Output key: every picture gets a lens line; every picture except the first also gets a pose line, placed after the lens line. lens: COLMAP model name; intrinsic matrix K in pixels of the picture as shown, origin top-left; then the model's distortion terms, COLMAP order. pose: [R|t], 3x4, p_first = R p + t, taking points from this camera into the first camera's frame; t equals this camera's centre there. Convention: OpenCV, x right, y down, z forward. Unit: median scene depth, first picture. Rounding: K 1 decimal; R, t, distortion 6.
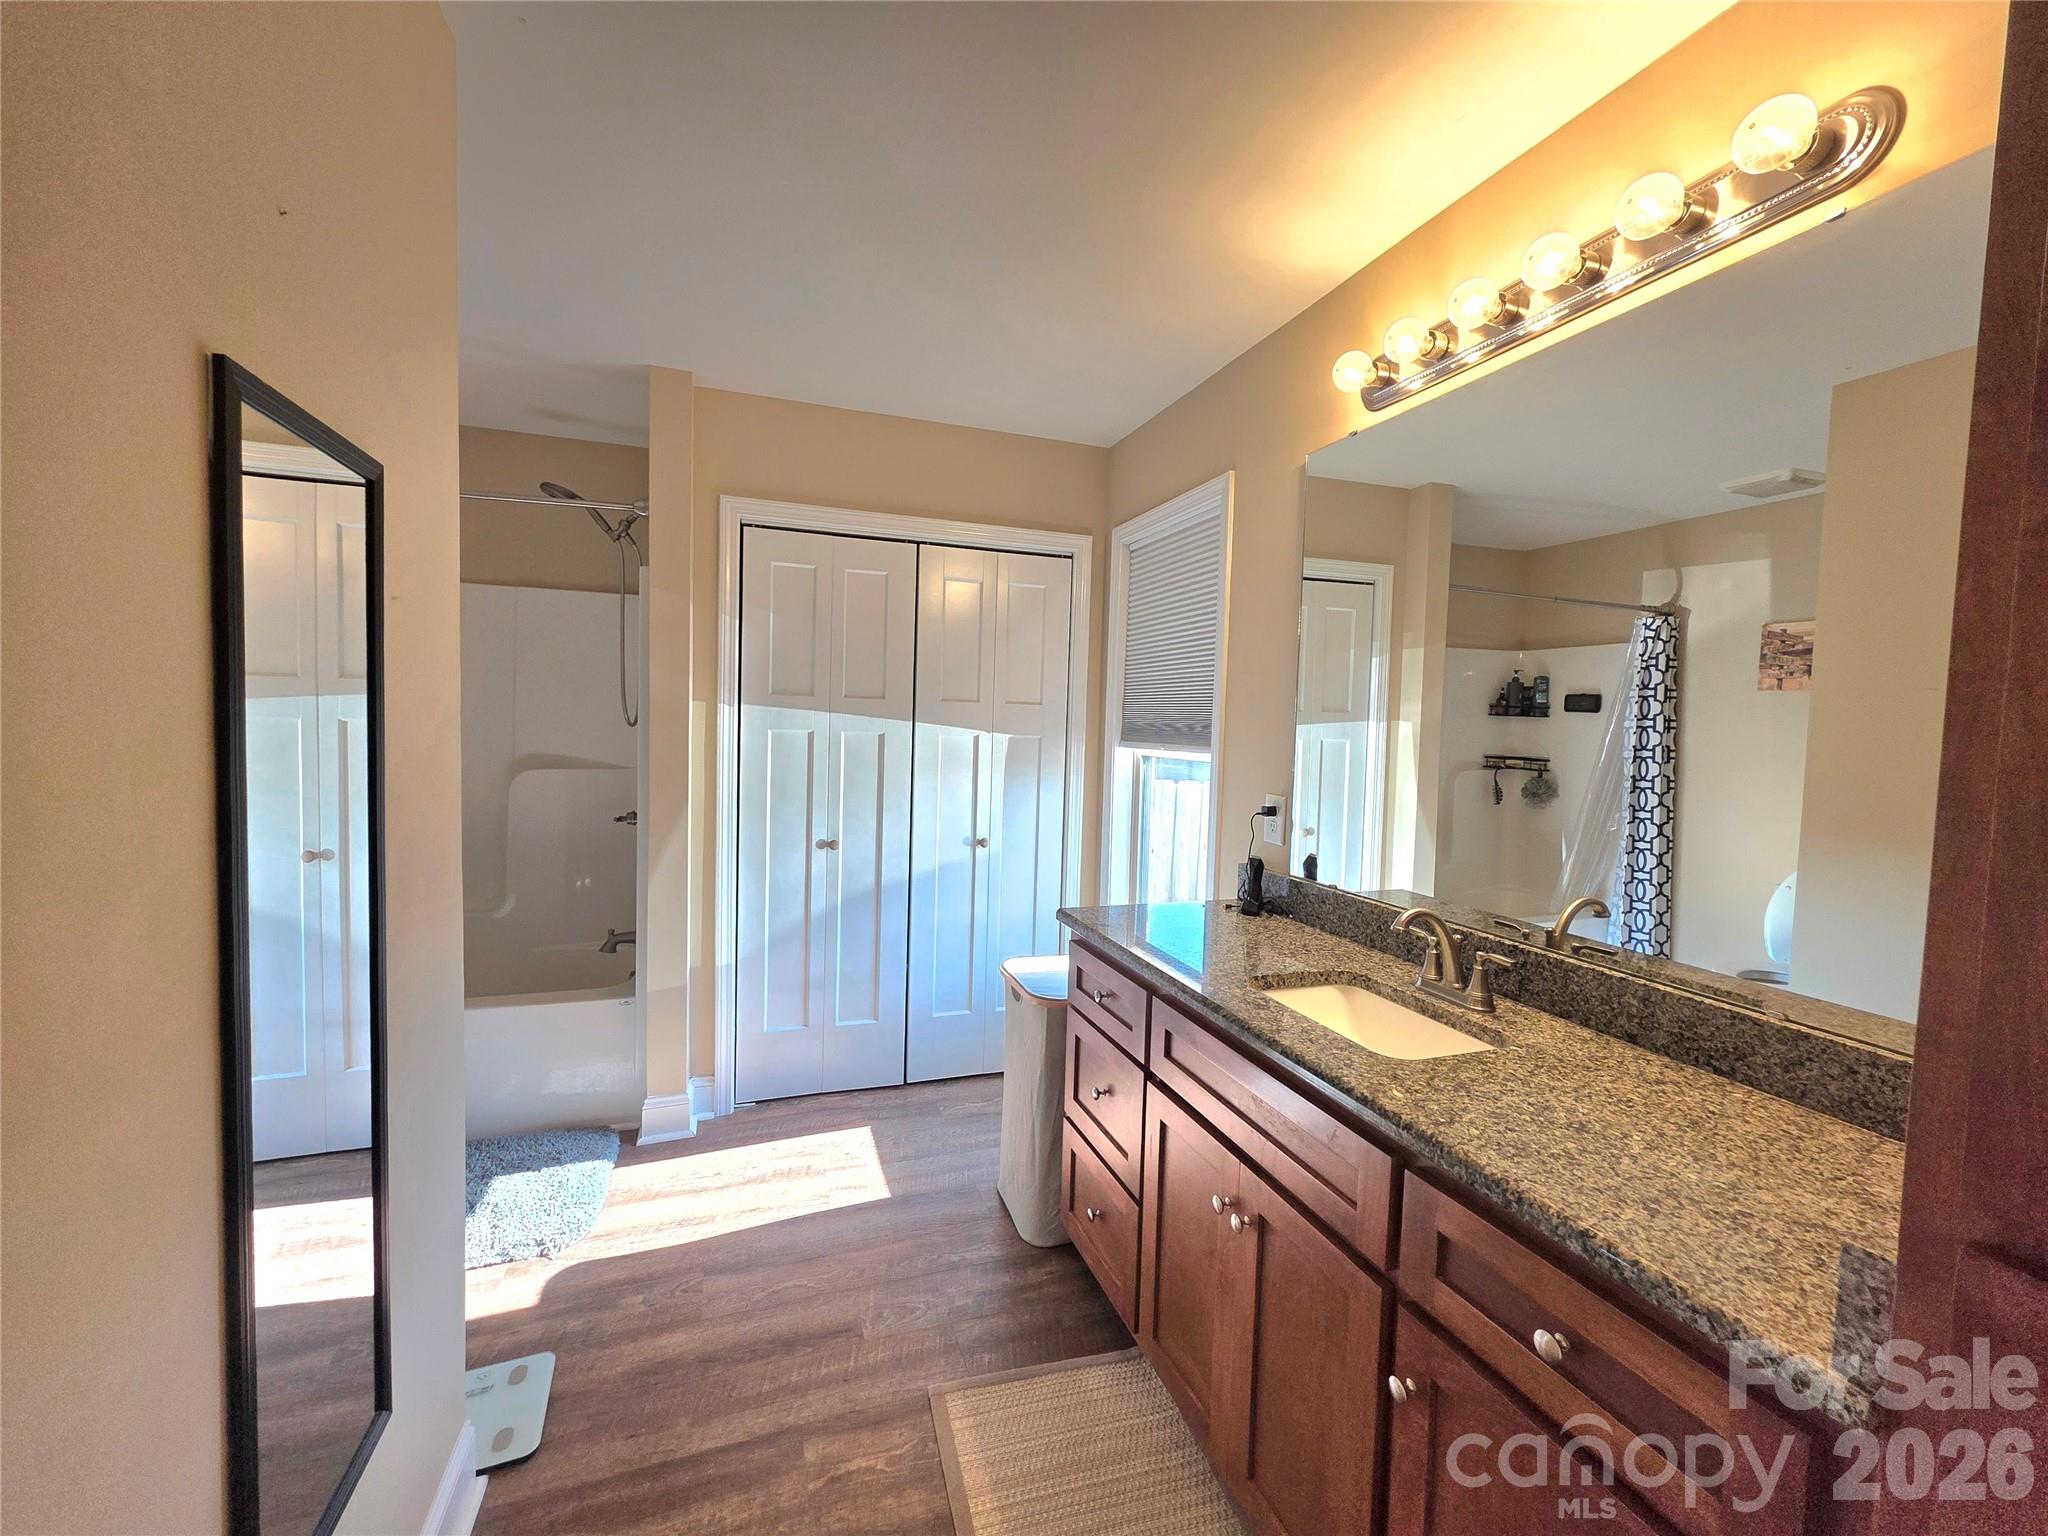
lens RADIAL K [[815.1, 0, 1013.5], [0, 815.1, 764.5], [0, 0, 1]] dist [0.001592, -0.000333]
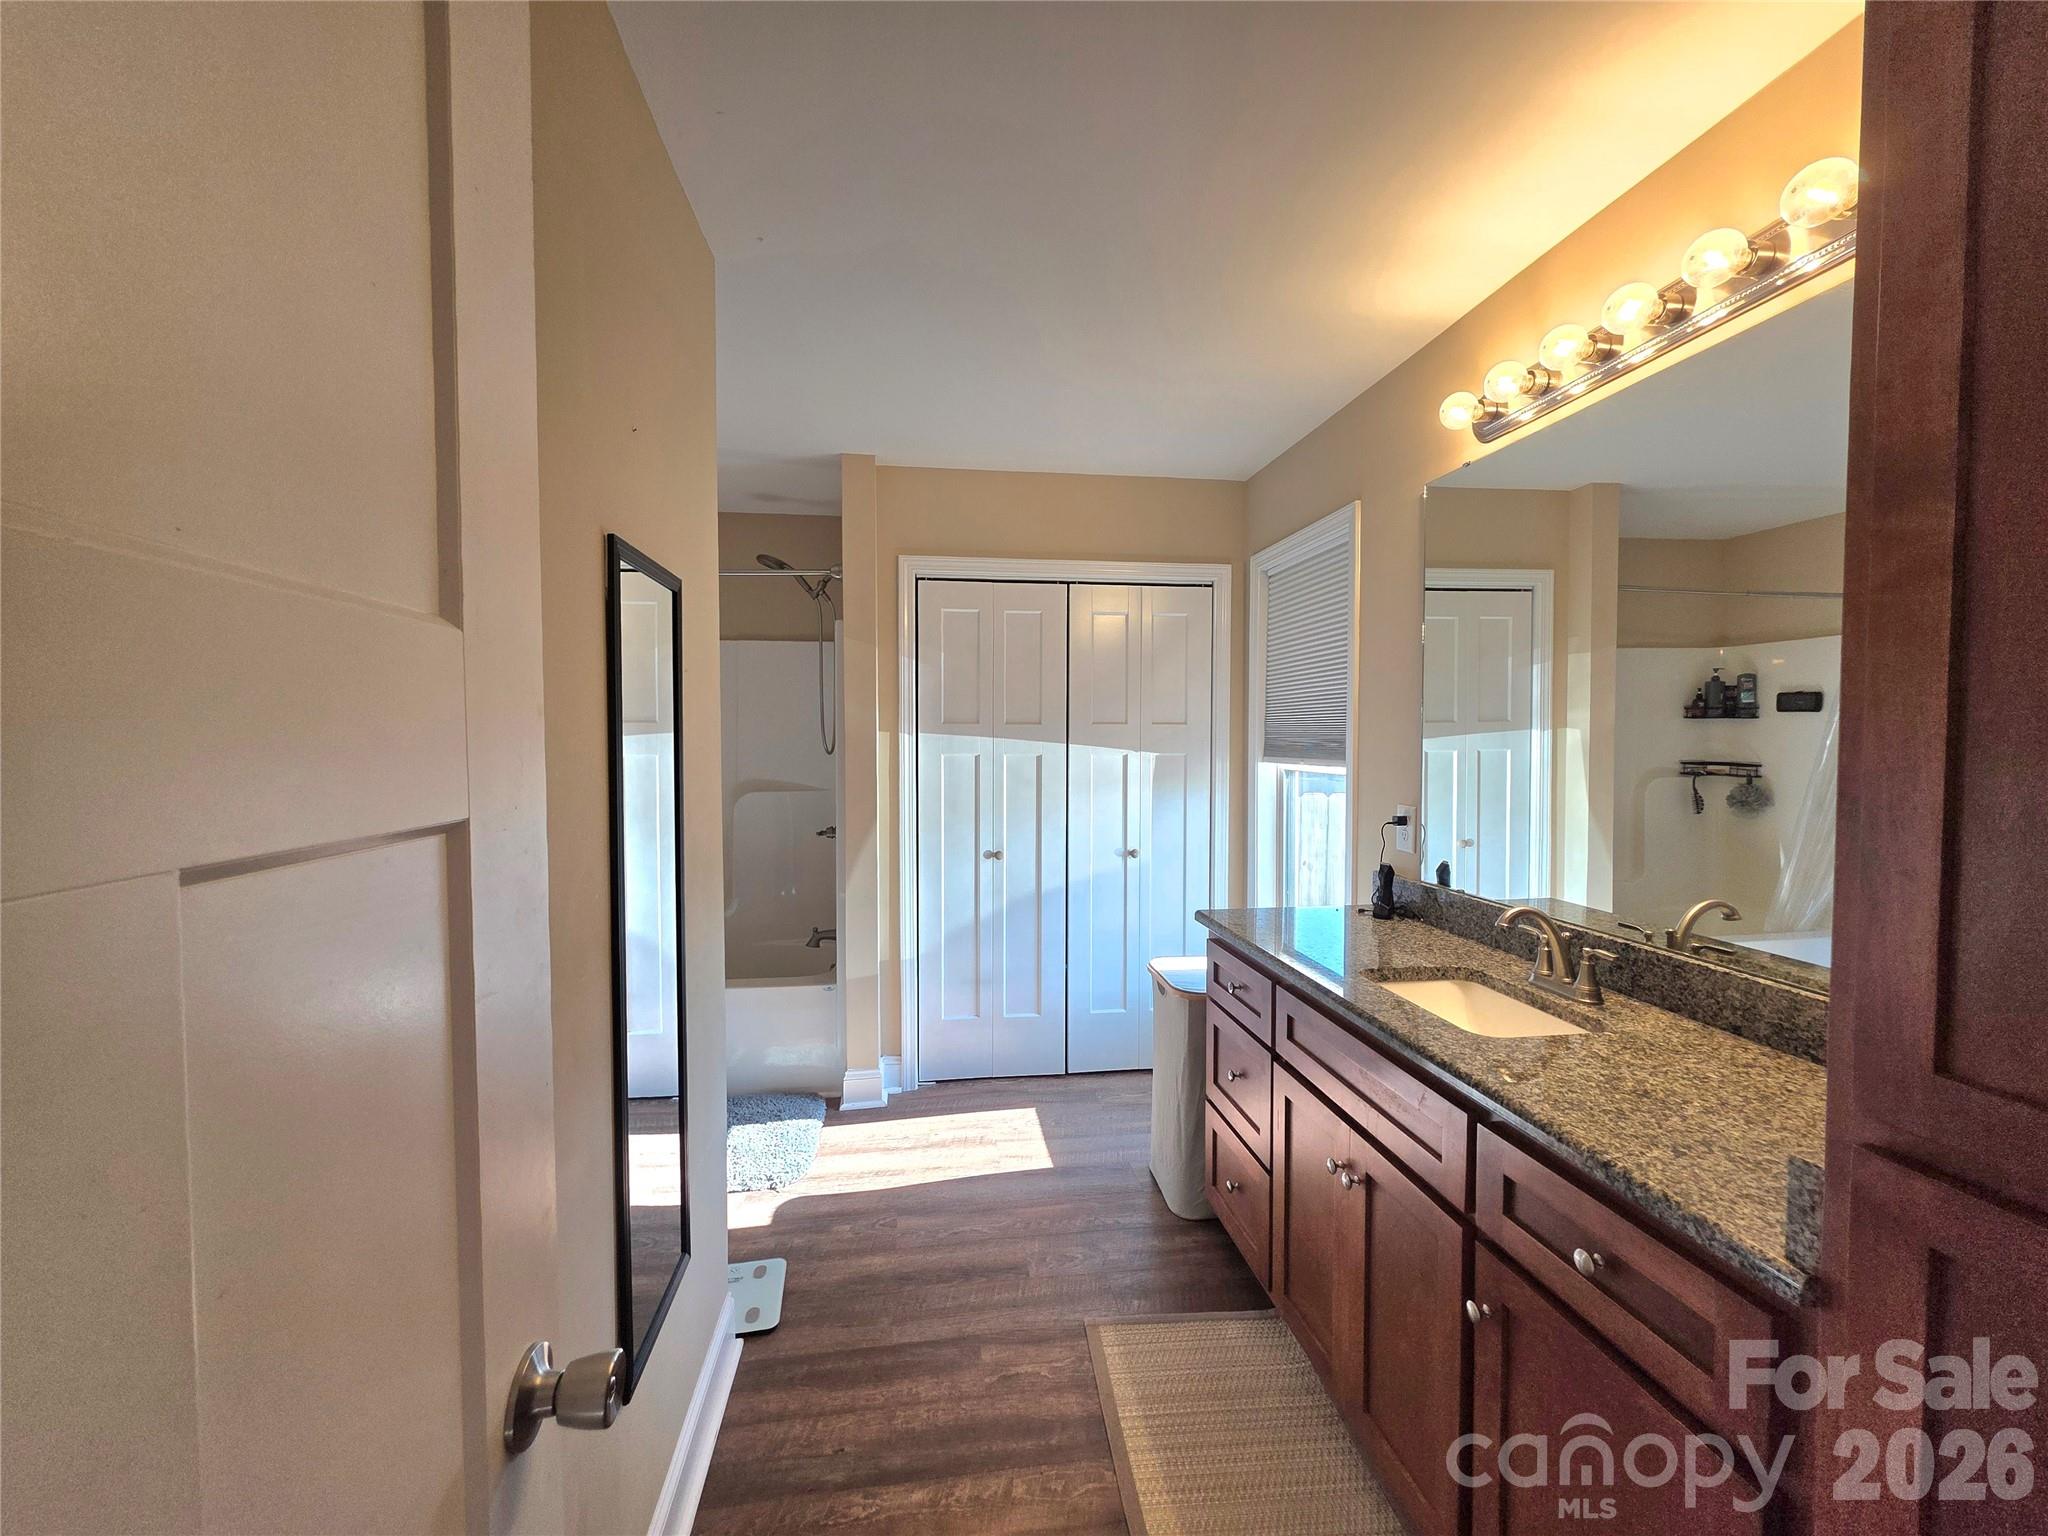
lens RADIAL K [[815.1, 0, 1016.2], [0, 815.1, 763.7], [0, 0, 1]] dist [0.001592, -0.000333]
pose [[0.980259, -0.022544, -0.196429, 0.037568], [0.018188, 0.999548, -0.023954, -0.000177], [0.196880, 0.019908, 0.980225, -0.140404]]
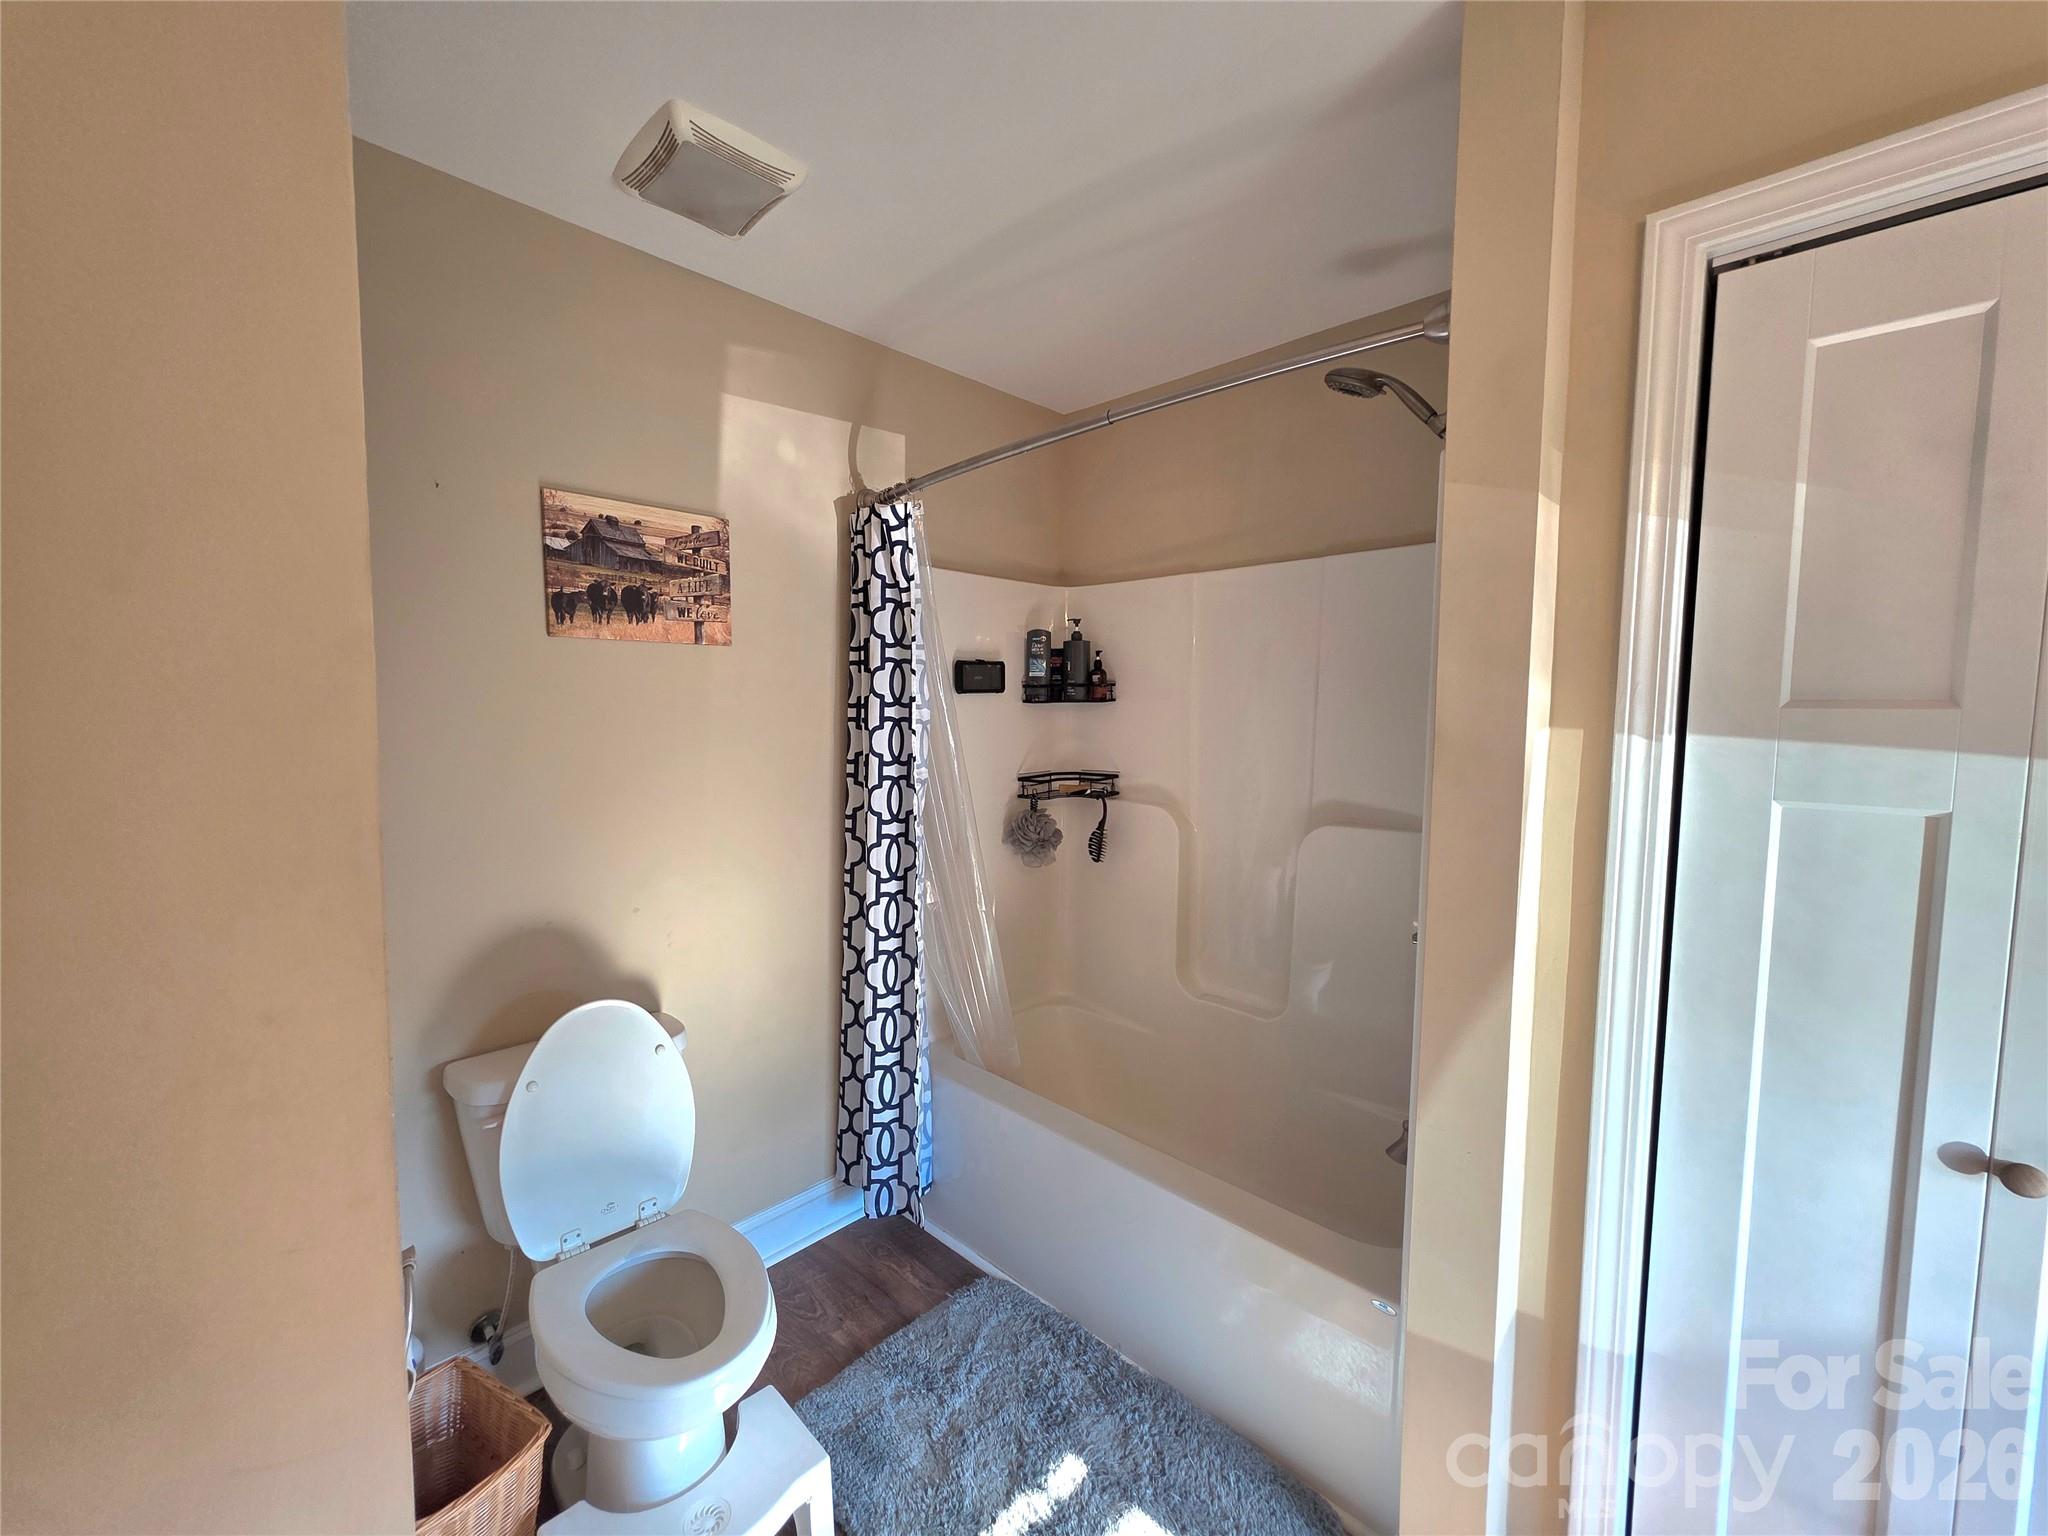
lens RADIAL K [[815.1, 0, 1015.7], [0, 815.1, 765.9], [0, 0, 1]] dist [0.001592, -0.000333]
pose [[0.448126, 0.037173, -0.893197, -0.166667], [-0.041502, 0.998923, 0.020751, -0.070819], [0.893006, 0.027771, 0.449187, 0.708799]]
